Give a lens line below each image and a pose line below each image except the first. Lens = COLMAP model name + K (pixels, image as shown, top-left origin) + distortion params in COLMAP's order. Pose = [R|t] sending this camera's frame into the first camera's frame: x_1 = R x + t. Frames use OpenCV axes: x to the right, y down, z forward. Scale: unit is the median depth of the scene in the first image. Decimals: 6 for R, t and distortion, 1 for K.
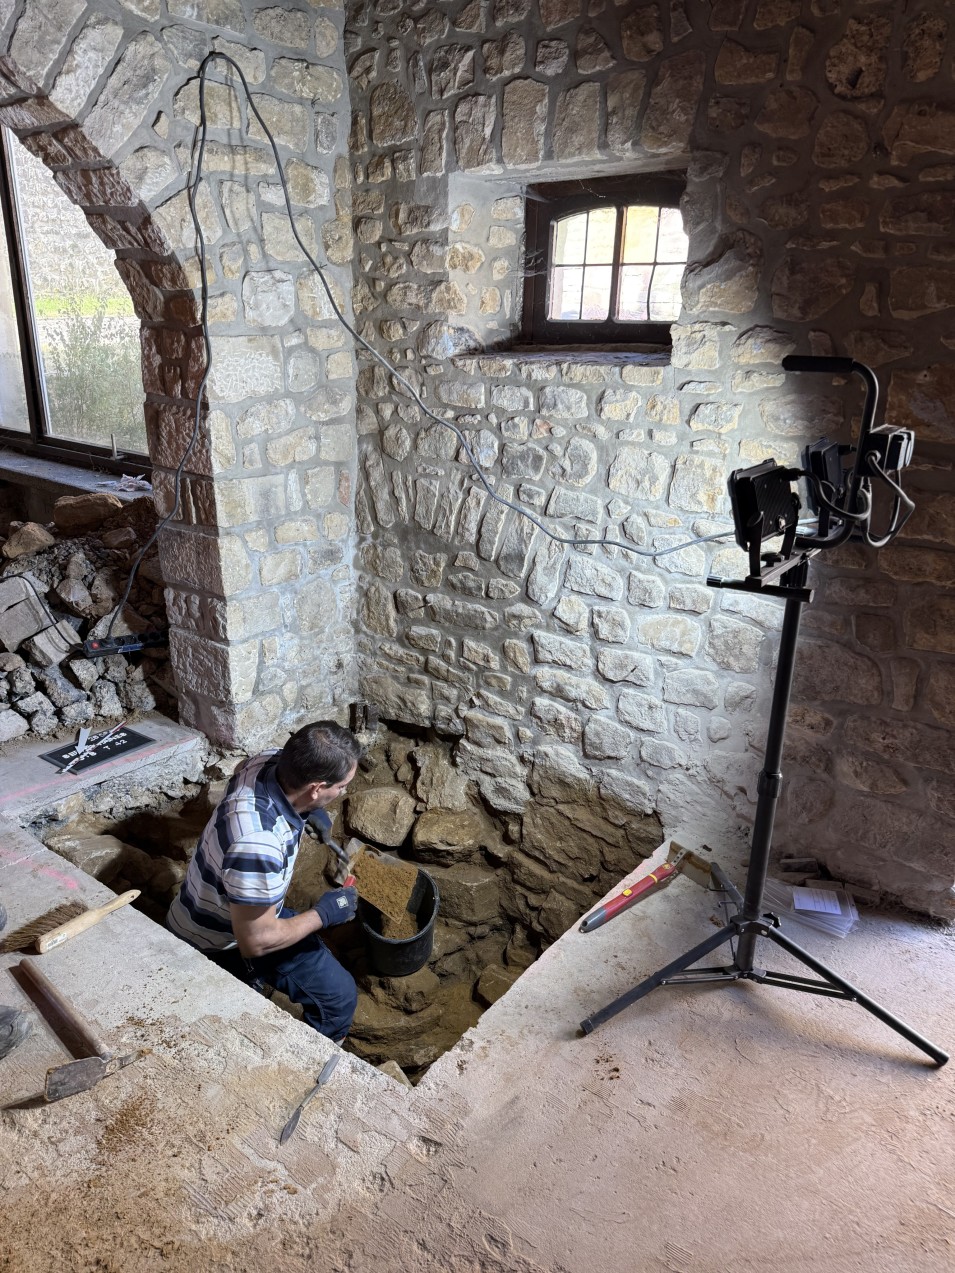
lens RADIAL K [[884.1, 0, 477.5], [0, 884.1, 636.5], [0, 0, 1]] dist [0.096181, -0.197407]
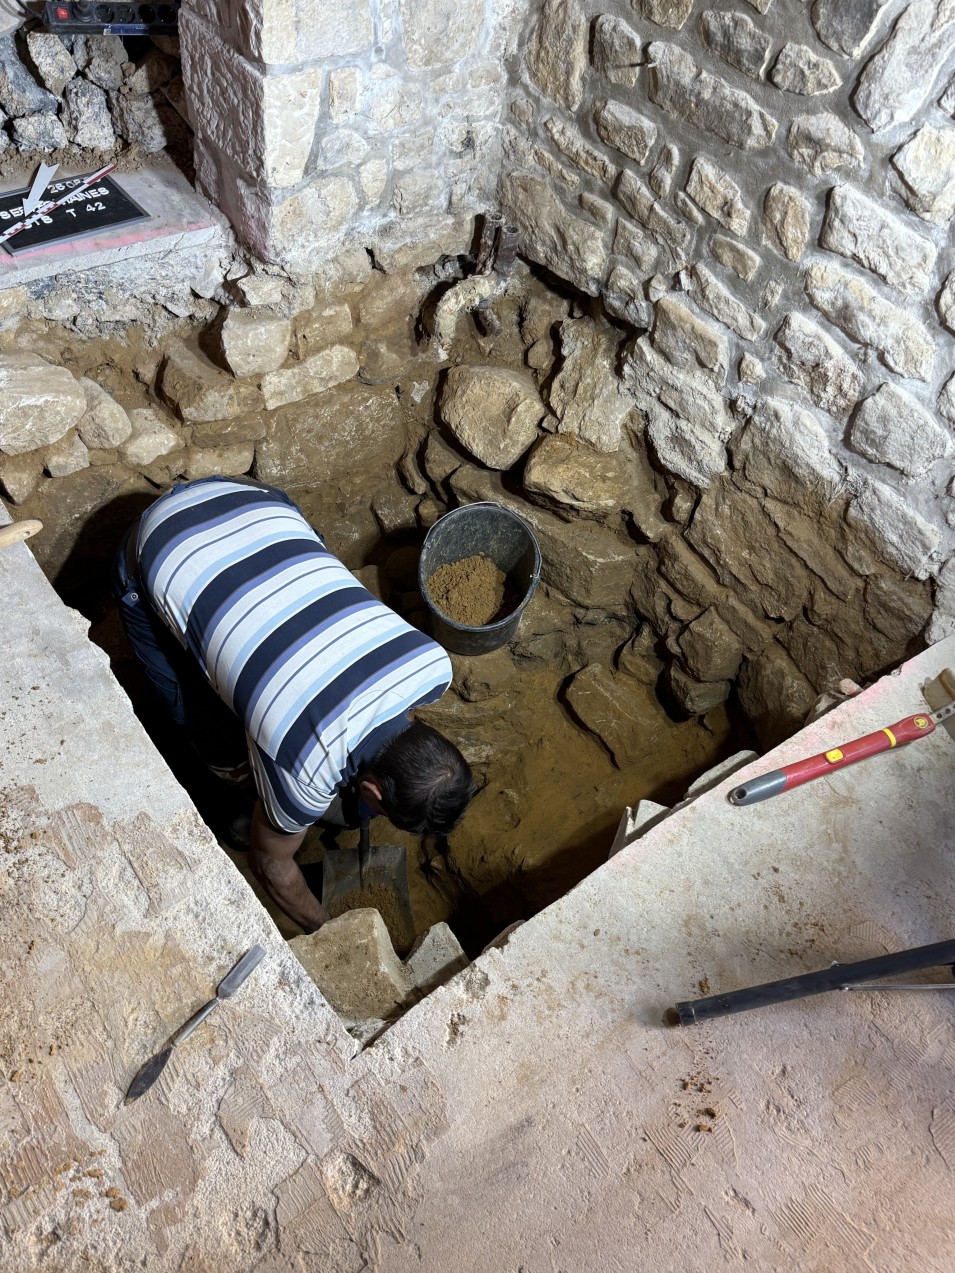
lens RADIAL K [[1029.1, 0, 472.1], [0, 1029.1, 638.5], [0, 0, 1]] dist [0.073275, -0.131442]
pose [[0.957786, 0.272683, -0.091050, -0.008946], [-0.187419, 0.832425, 0.521481, -0.053992], [0.217991, -0.482403, 0.848391, 0.315530]]
